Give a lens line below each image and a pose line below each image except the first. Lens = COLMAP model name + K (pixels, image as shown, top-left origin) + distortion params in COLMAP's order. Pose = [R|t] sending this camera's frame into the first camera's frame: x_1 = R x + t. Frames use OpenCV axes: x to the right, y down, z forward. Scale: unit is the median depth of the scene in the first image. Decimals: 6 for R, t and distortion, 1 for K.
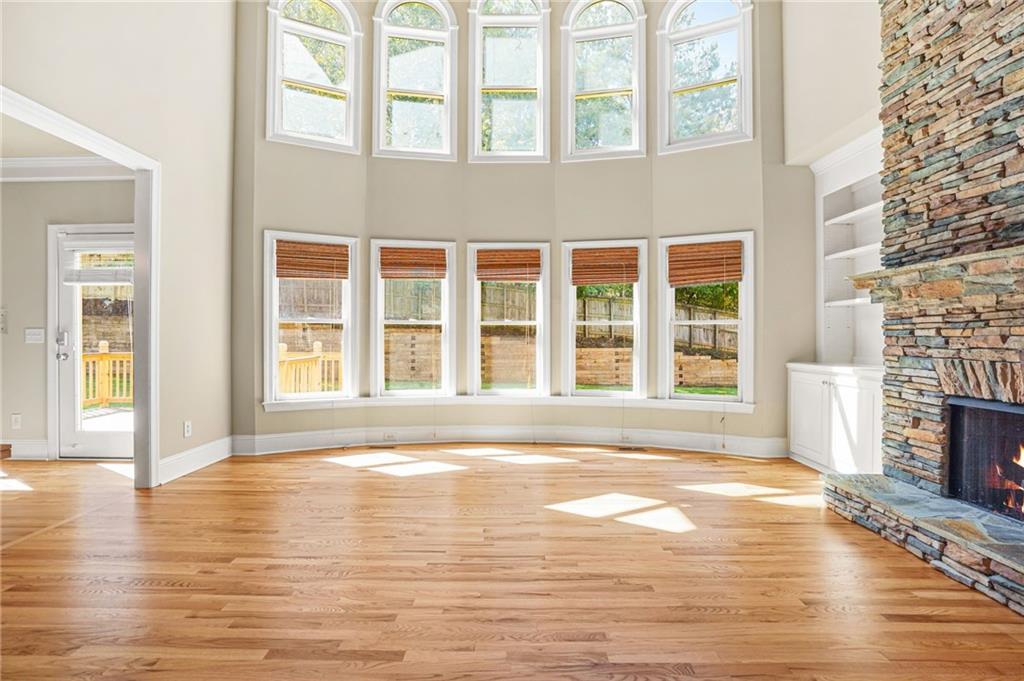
lens RADIAL K [[479.9, 0, 511.7], [0, 479.9, 332.2], [0, 0, 1]] dist [-0.055991, 0.022829]
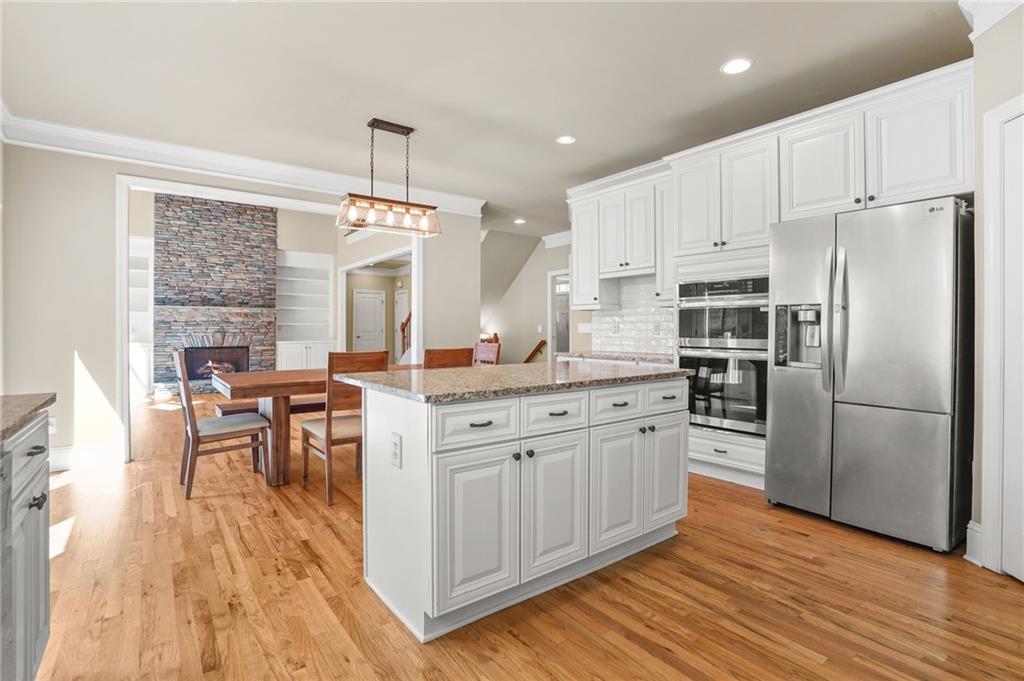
lens RADIAL K [[496.9, 0, 508.3], [0, 496.9, 325.5], [0, 0, 1]] dist [-0.054477, 0.026206]
pose [[-0.609164, 0.002681, 0.793039, -1.805460], [-0.006418, 0.999945, -0.008310, -0.000383], [-0.793018, -0.010152, -0.609114, 0.773262]]
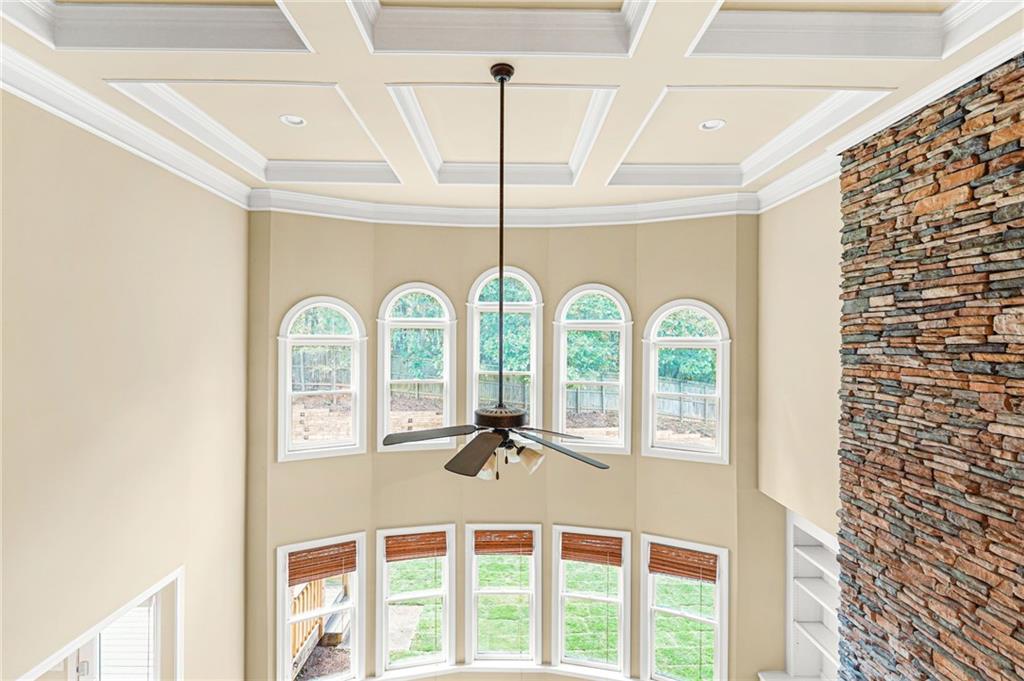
lens RADIAL K [[475.7, 0, 511.1], [0, 475.7, 336.5], [0, 0, 1]] dist [-0.000106, -0.000889]
pose [[0.999943, 0.002752, 0.010317, -0.002189], [-0.002792, 0.999988, 0.003942, -0.710813], [-0.010306, -0.003970, 0.999939, -0.090980]]
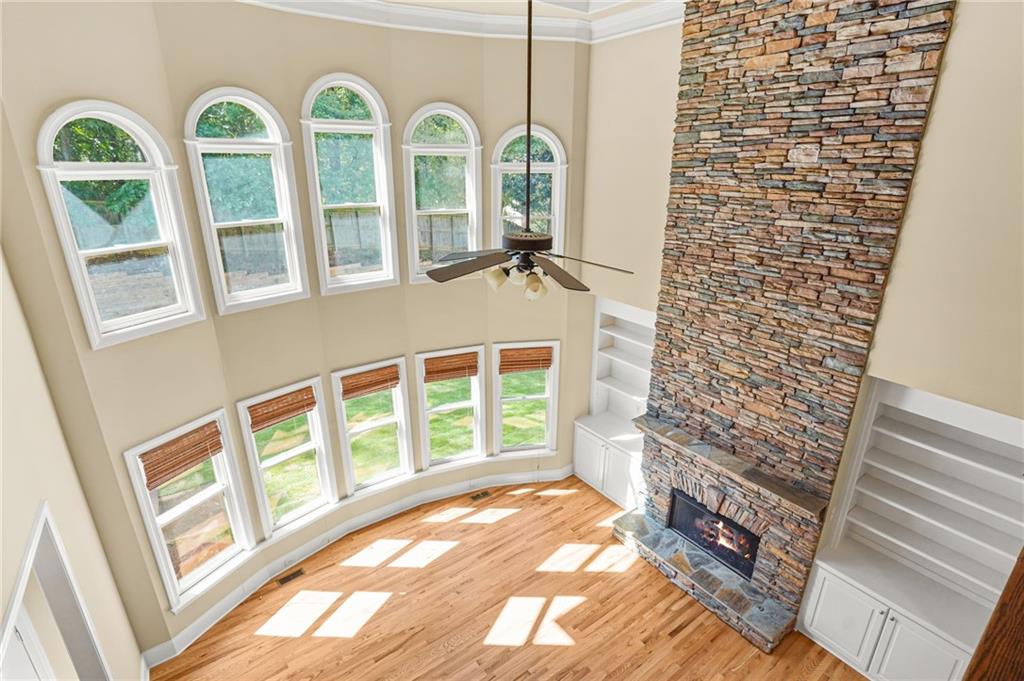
lens RADIAL K [[495.6, 0, 507.8], [0, 495.6, 337.9], [0, 0, 1]] dist [-0.058280, 0.023362]
pose [[0.813010, -0.196275, 0.548171, -0.400858], [0.000507, 0.941708, 0.336431, -0.708000], [-0.582250, -0.273243, 0.765717, -0.010897]]
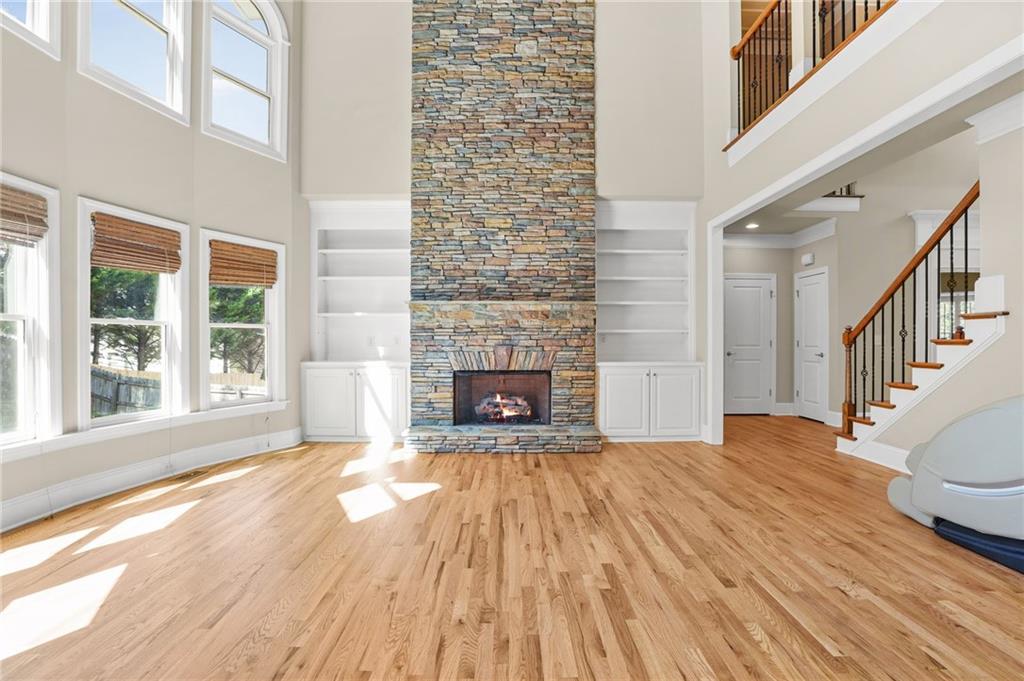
lens RADIAL K [[482.4, 0, 512.0], [0, 482.4, 340.5], [0, 0, 1]] dist [-0.060449, 0.023887]
pose [[-0.014405, -0.003655, 0.999890, -0.615586], [-0.006722, 0.999971, 0.003559, 0.002143], [-0.999874, -0.006670, -0.014429, 0.482852]]
